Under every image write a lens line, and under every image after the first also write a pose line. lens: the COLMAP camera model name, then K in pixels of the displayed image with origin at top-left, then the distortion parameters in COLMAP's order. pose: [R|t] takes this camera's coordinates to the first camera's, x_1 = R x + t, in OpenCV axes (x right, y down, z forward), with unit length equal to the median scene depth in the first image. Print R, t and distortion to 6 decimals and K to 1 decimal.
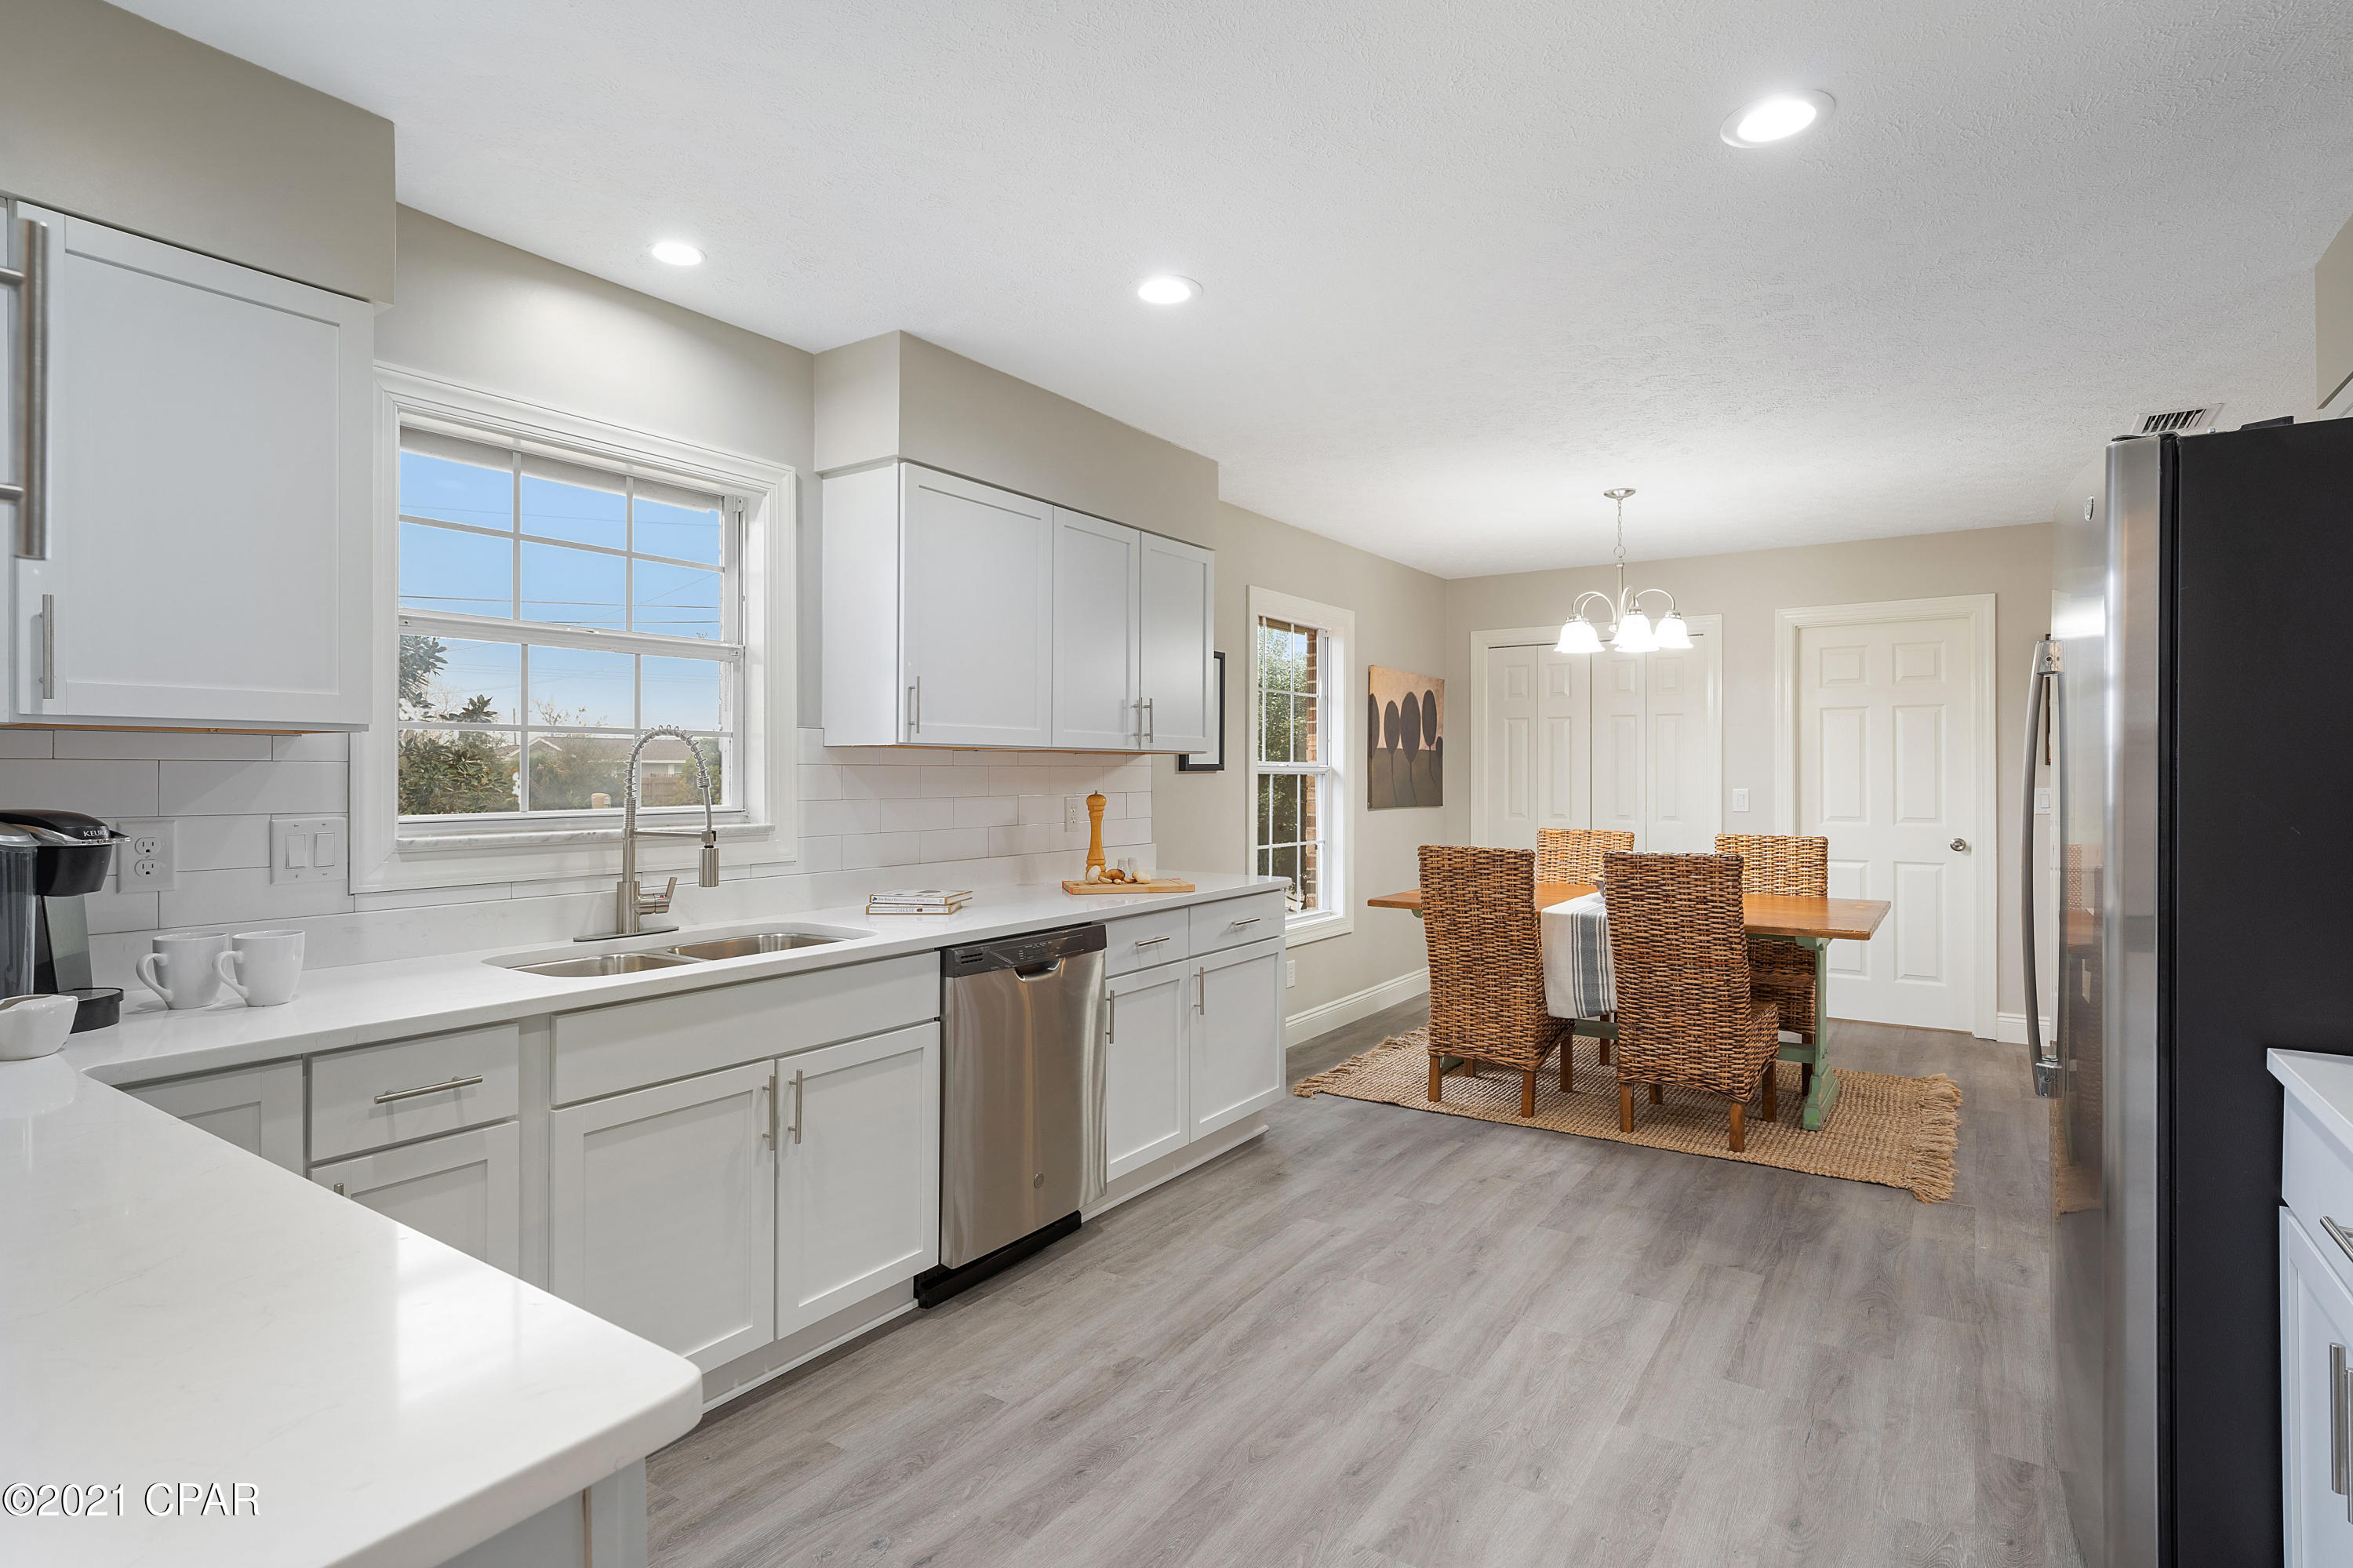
lens RADIAL K [[1164.1, 0, 1181.1], [0, 1164.1, 768.9], [0, 0, 1]] dist [0.008528, 0.001009]
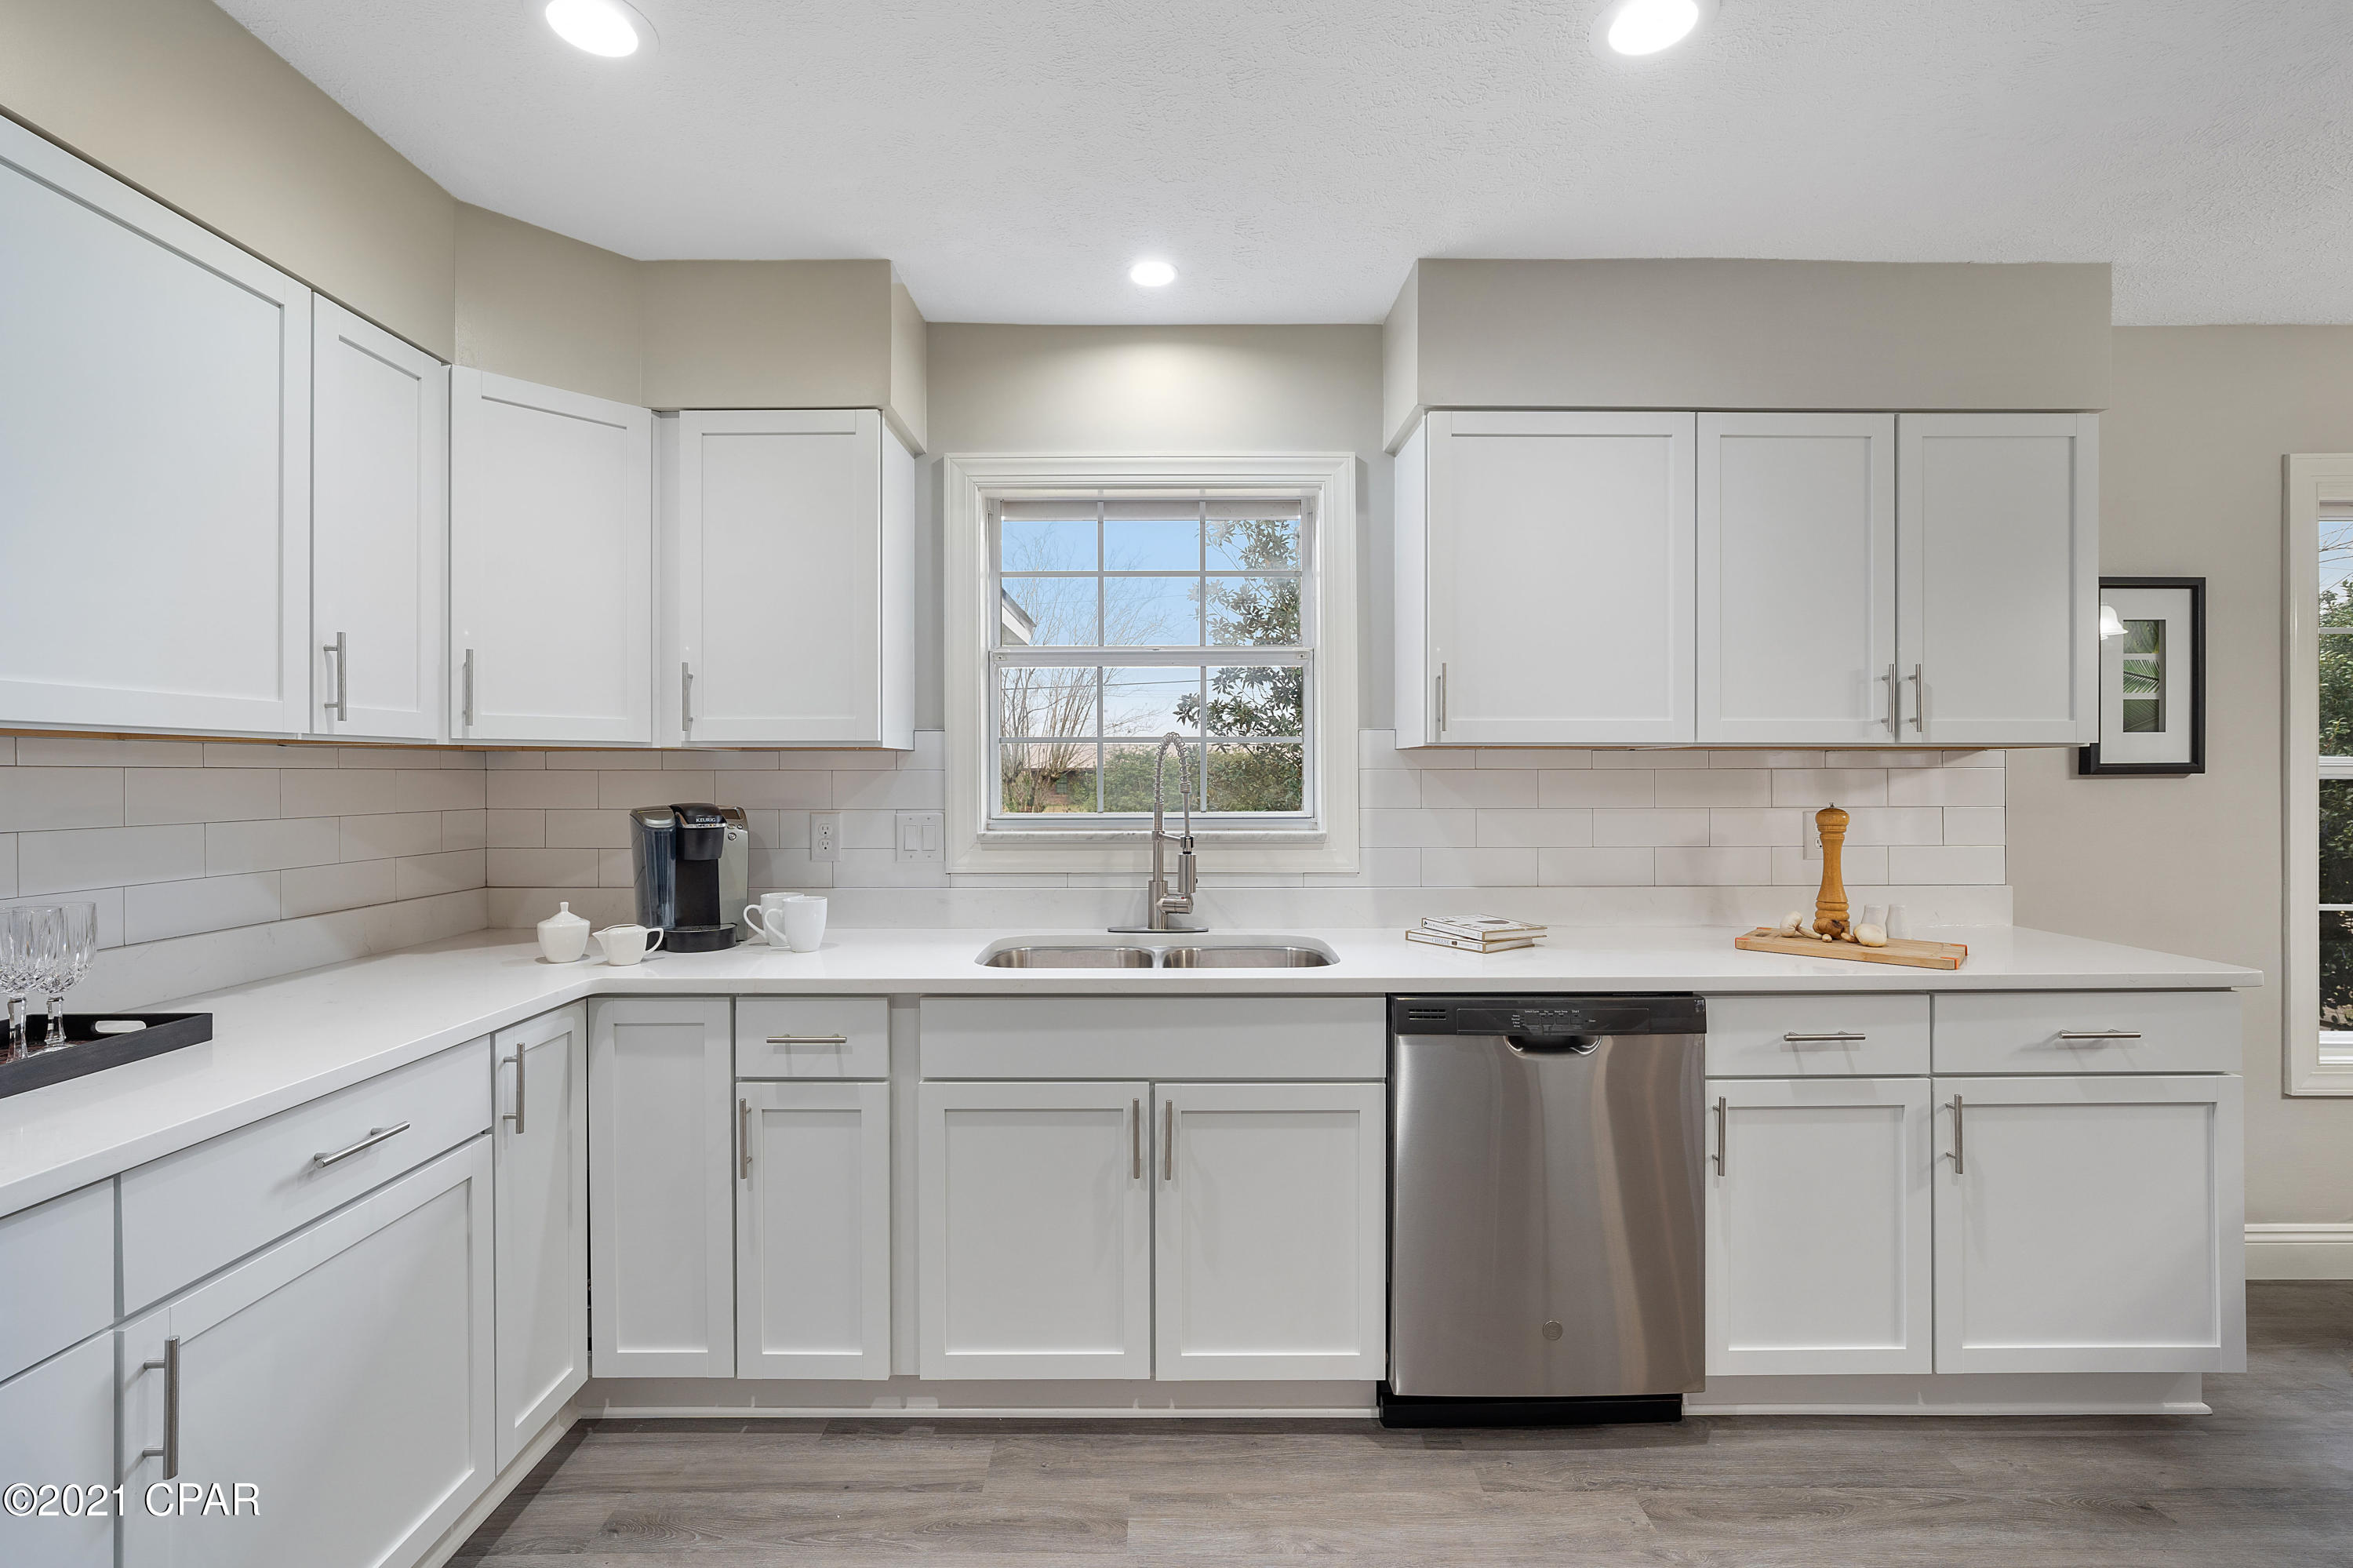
lens RADIAL K [[1041.4, 0, 1175.8], [0, 1041.4, 768.7], [0, 0, 1]] dist [-0.008027, 0.003184]
pose [[0.568217, -0.009149, -0.822828, 0.295578], [0.004272, 0.999958, -0.008168, 0.001864], [0.822868, 0.001126, 0.568231, 0.443710]]
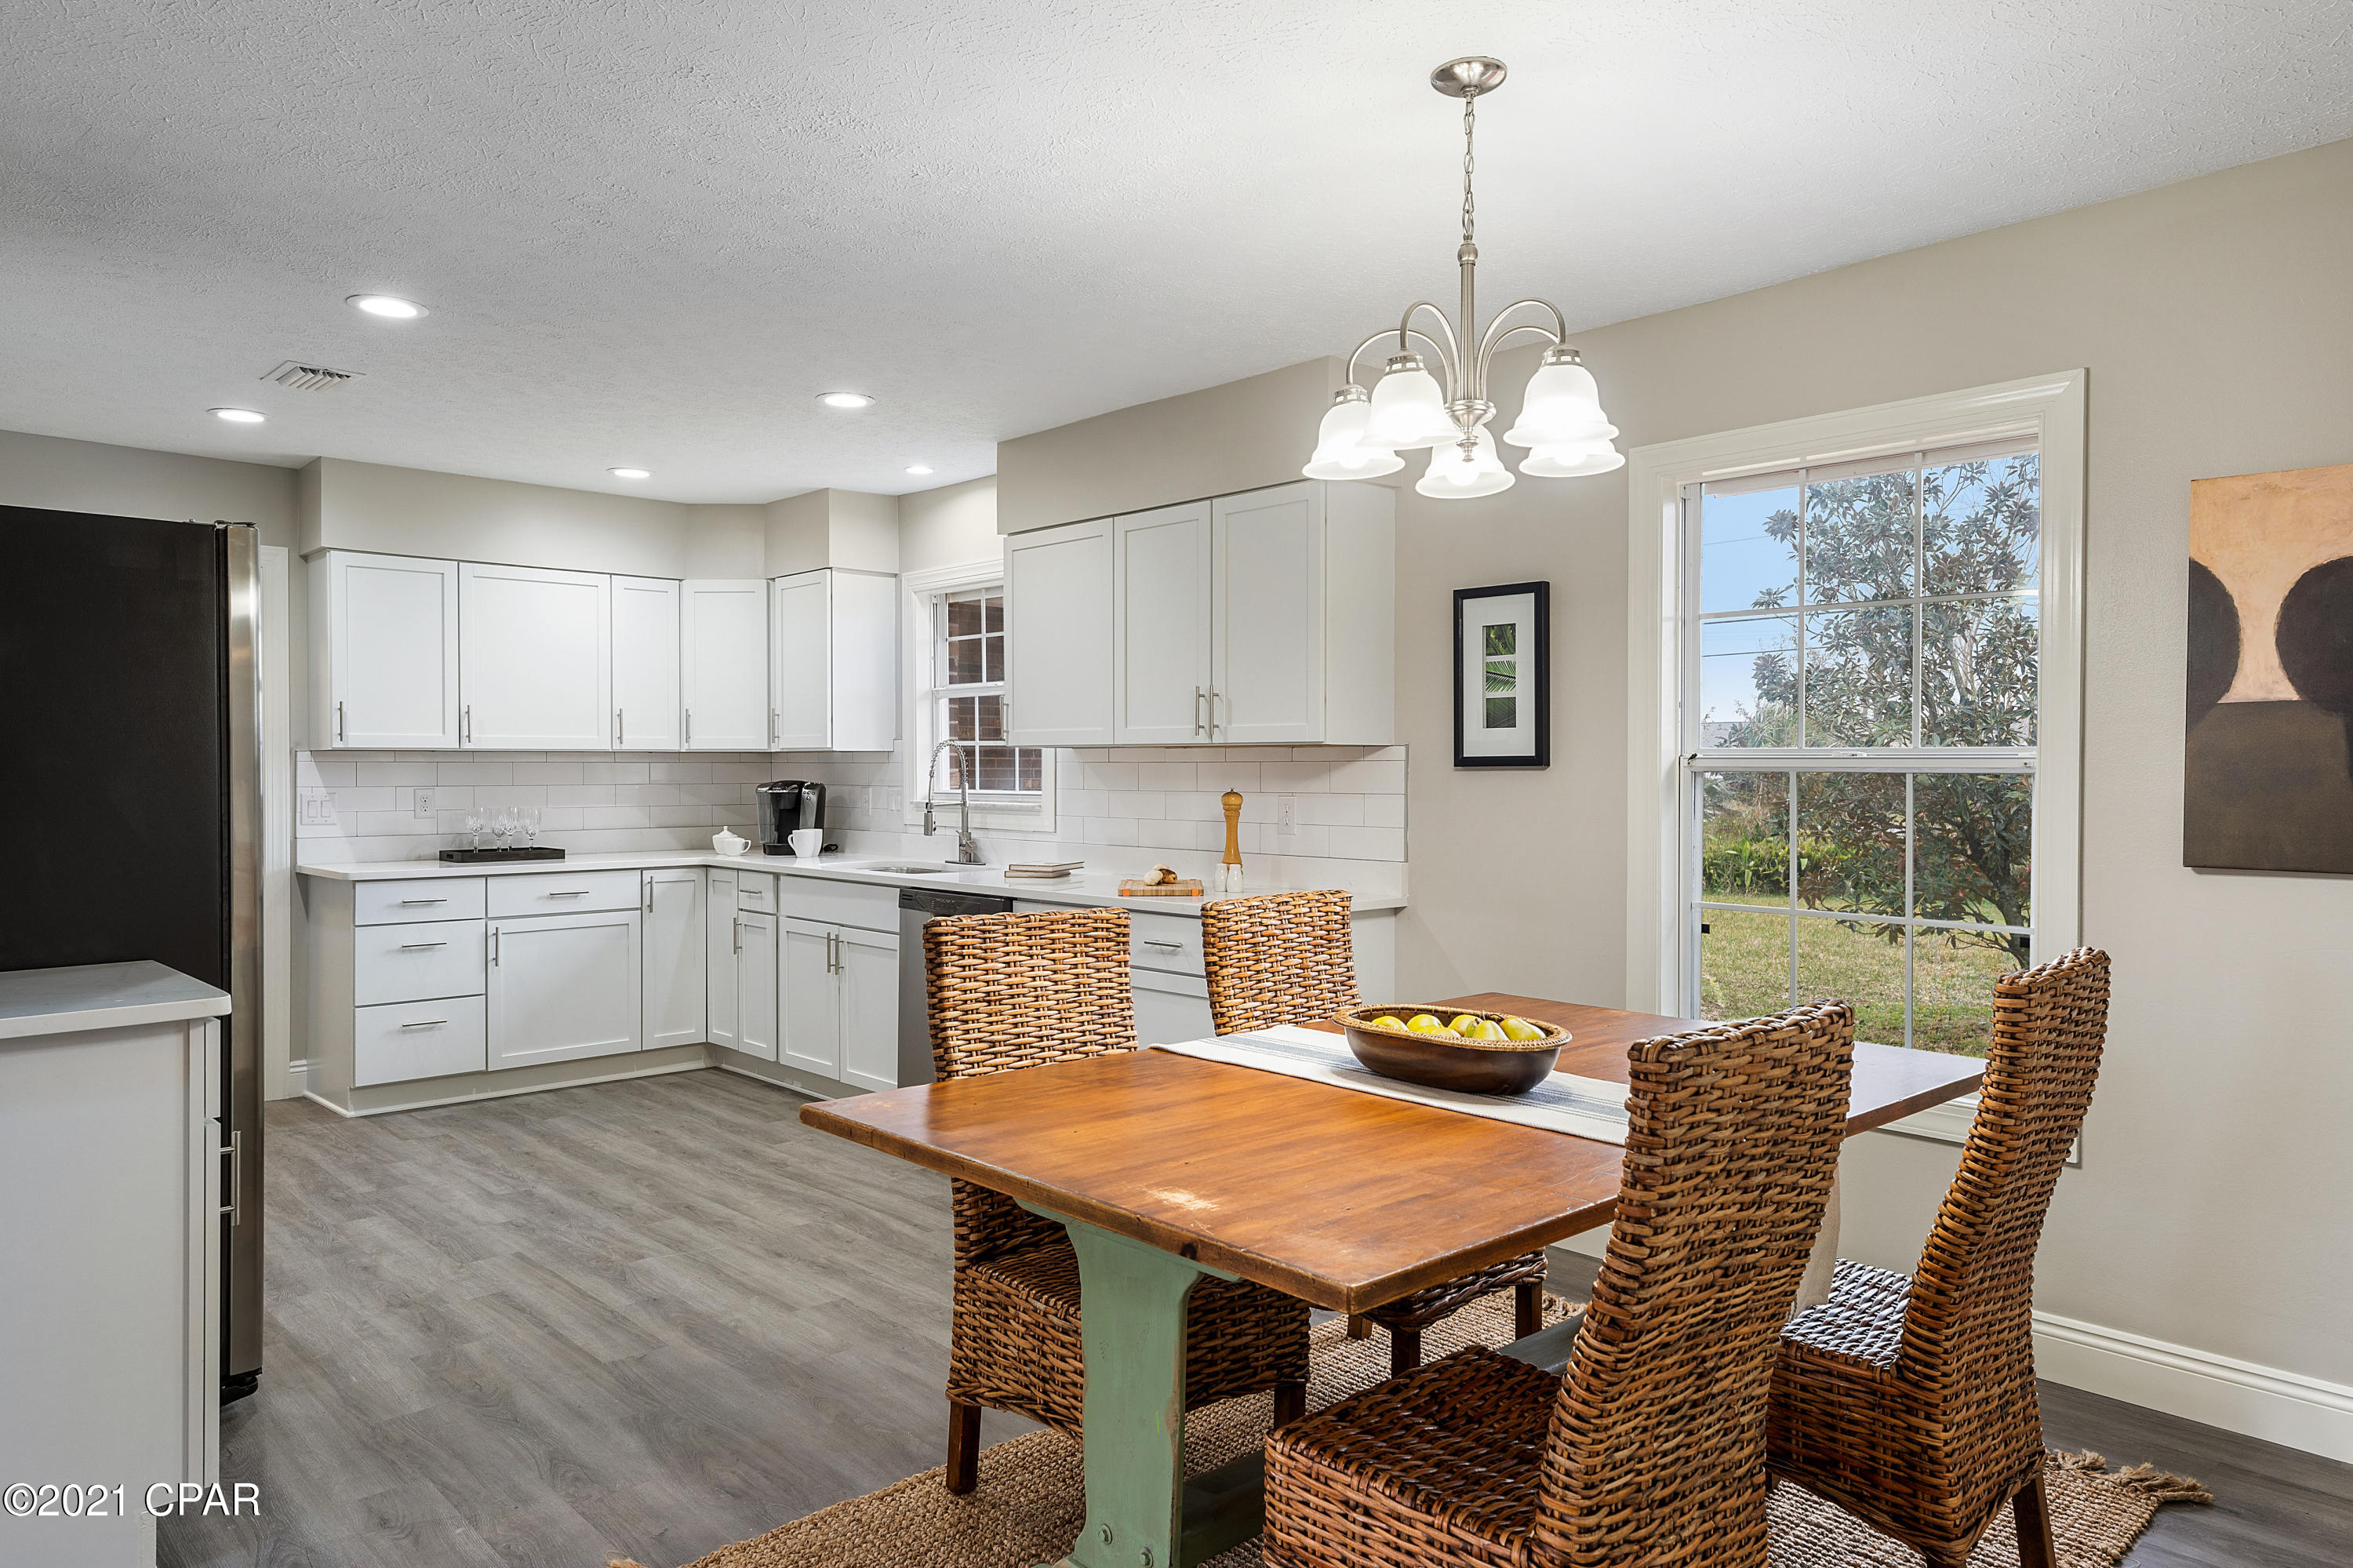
lens RADIAL K [[1501.6, 0, 1188.6], [0, 1501.6, 781.9], [0, 0, 1]] dist [0.022591, -0.004220]
pose [[-0.215880, 0.006028, -0.976401, 1.496805], [-0.000431, 0.999980, 0.006269, 0.008827], [0.976420, 0.001775, -0.215873, 1.676873]]
